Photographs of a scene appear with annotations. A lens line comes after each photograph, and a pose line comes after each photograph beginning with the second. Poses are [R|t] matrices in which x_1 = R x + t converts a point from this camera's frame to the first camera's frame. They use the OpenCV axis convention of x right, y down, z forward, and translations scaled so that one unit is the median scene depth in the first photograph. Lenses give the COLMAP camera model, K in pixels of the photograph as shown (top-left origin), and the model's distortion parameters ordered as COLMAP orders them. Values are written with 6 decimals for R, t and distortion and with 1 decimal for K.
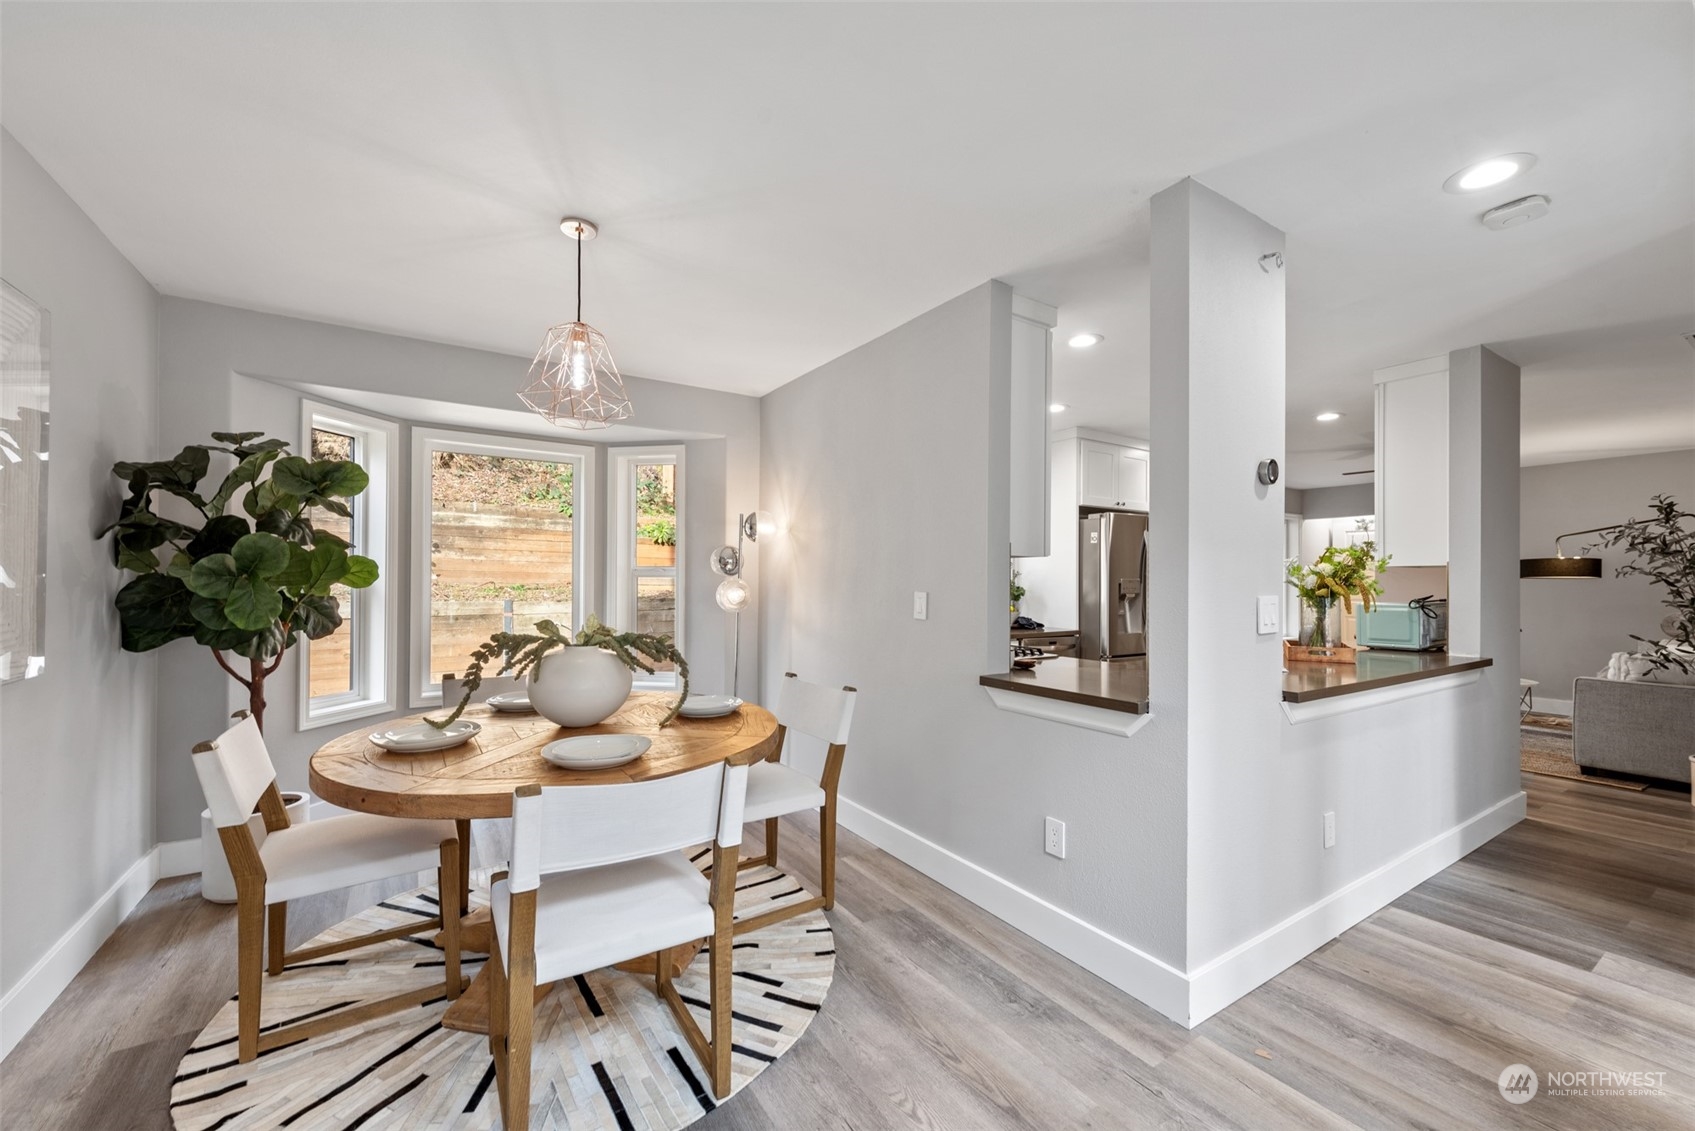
lens RADIAL K [[663.7, 0, 849.1], [0, 663.7, 573.4], [0, 0, 1]] dist [0.002123, 0.000080]
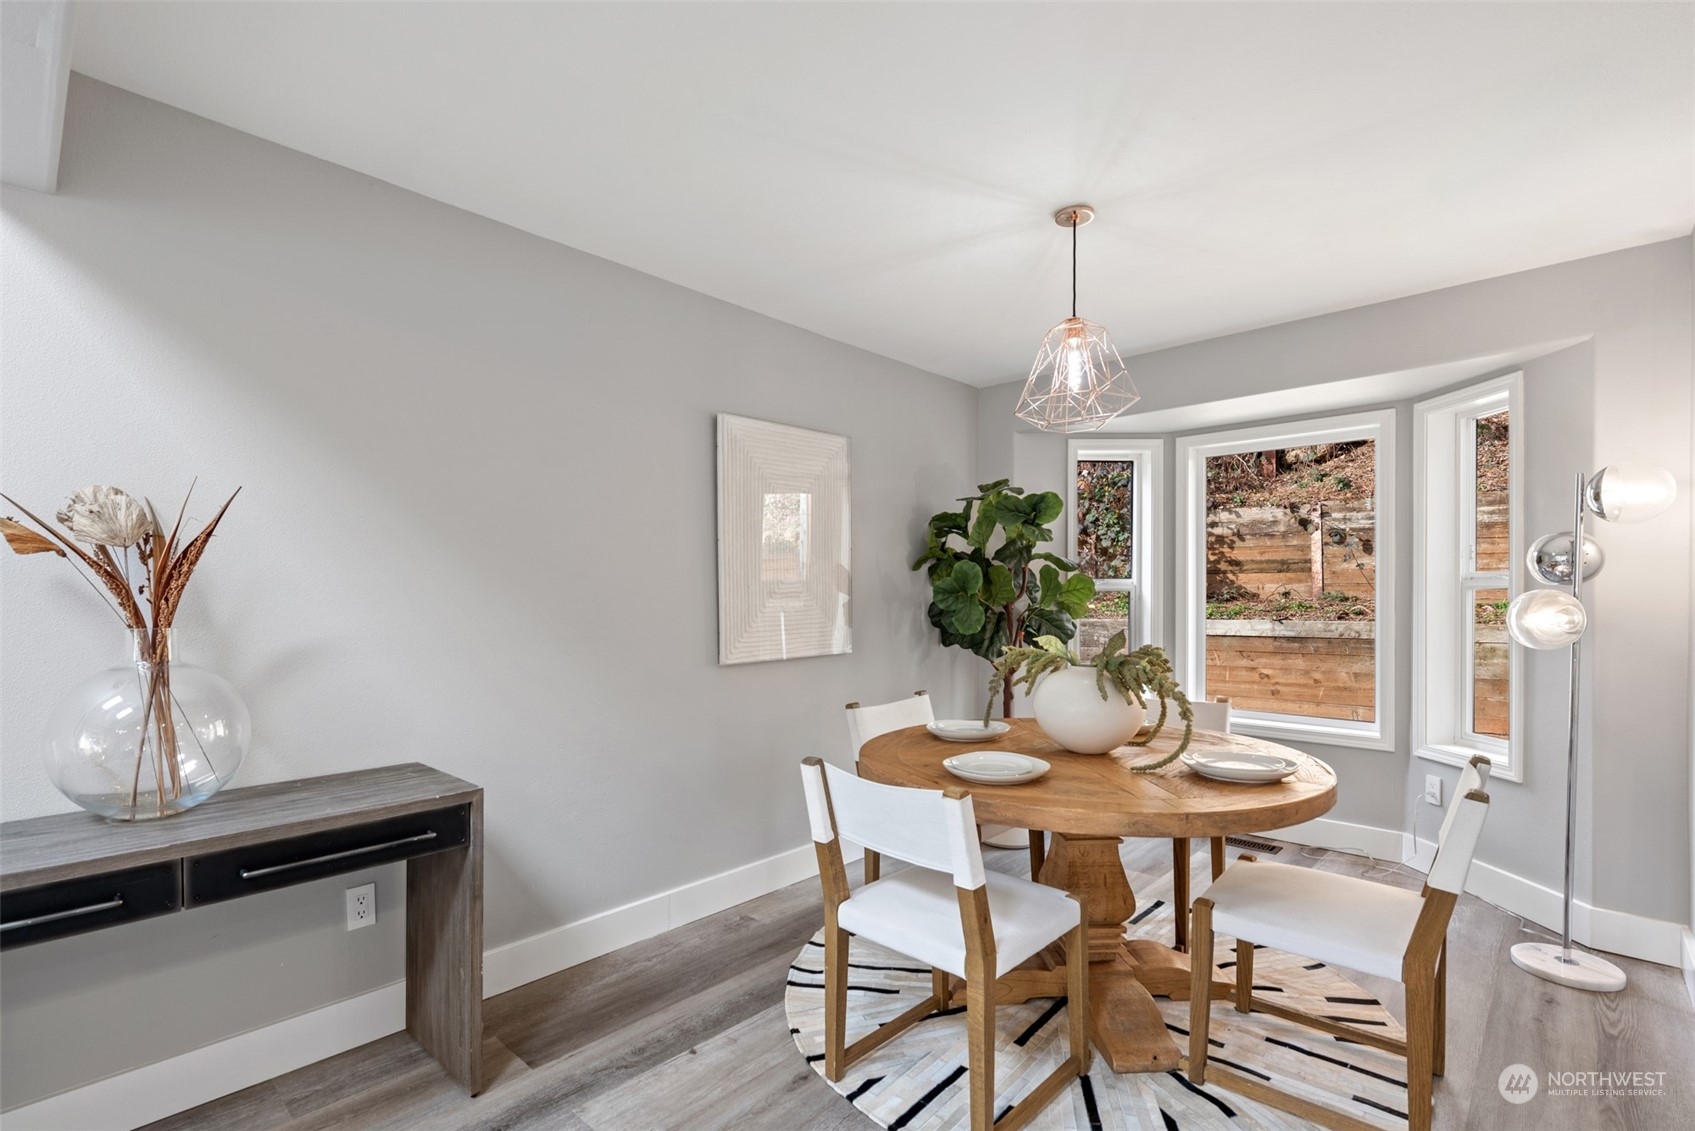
lens RADIAL K [[783.2, 0, 844.1], [0, 783.2, 596.9], [0, 0, 1]] dist [0.001031, 0.000417]
pose [[0.238336, -0.003680, -0.971176, 0.536314], [0.014926, 0.999889, -0.000126, 0.007787], [0.971068, -0.014466, 0.238364, 0.390010]]
